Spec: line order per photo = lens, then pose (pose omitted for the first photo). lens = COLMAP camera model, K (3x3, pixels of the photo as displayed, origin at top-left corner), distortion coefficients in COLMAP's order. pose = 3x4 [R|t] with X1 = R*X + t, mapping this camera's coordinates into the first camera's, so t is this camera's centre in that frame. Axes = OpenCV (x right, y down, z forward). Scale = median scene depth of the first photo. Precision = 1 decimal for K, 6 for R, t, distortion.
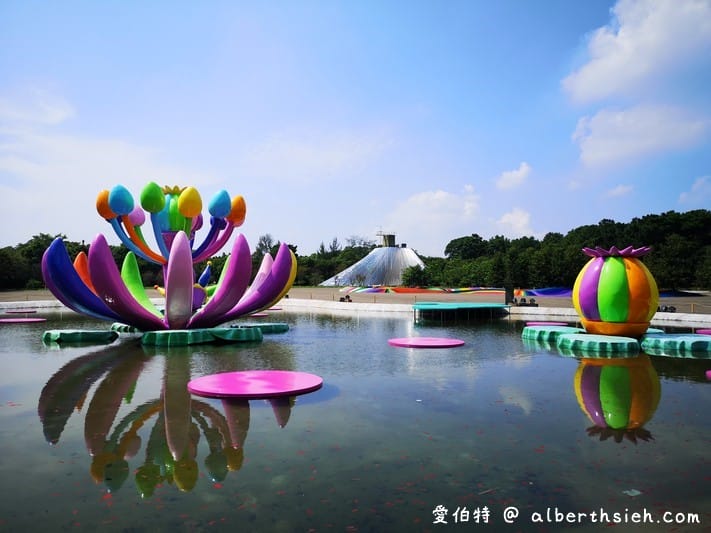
lens RADIAL K [[551.0, 0, 355.5], [0, 551.0, 266.5], [0, 0, 1]] dist [0.090370, -0.108960]
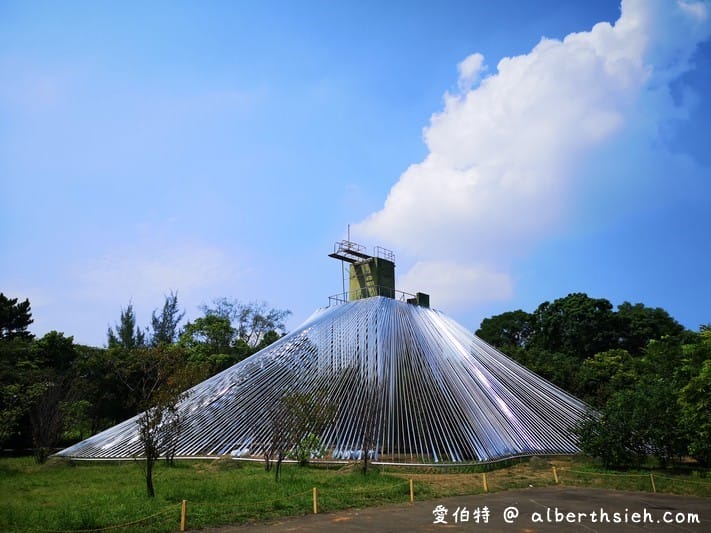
lens RADIAL K [[551.0, 0, 355.5], [0, 551.0, 266.5], [0, 0, 1]] dist [0.090370, -0.108960]
pose [[0.965470, 0.074251, 0.249709, -0.016548], [-0.013604, 0.971585, -0.236301, 0.012124], [-0.260159, 0.224744, 0.939046, 0.746169]]
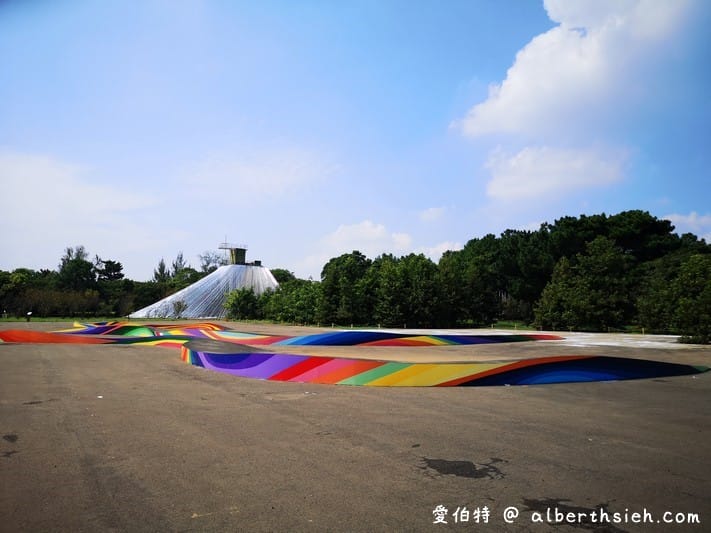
lens RADIAL K [[551.0, 0, 355.5], [0, 551.0, 266.5], [0, 0, 1]] dist [0.090370, -0.108960]
pose [[0.993711, 0.016797, 0.110707, 0.137916], [-0.010961, 0.998528, -0.053120, 0.004501], [-0.111436, 0.051572, 0.992433, 0.248728]]
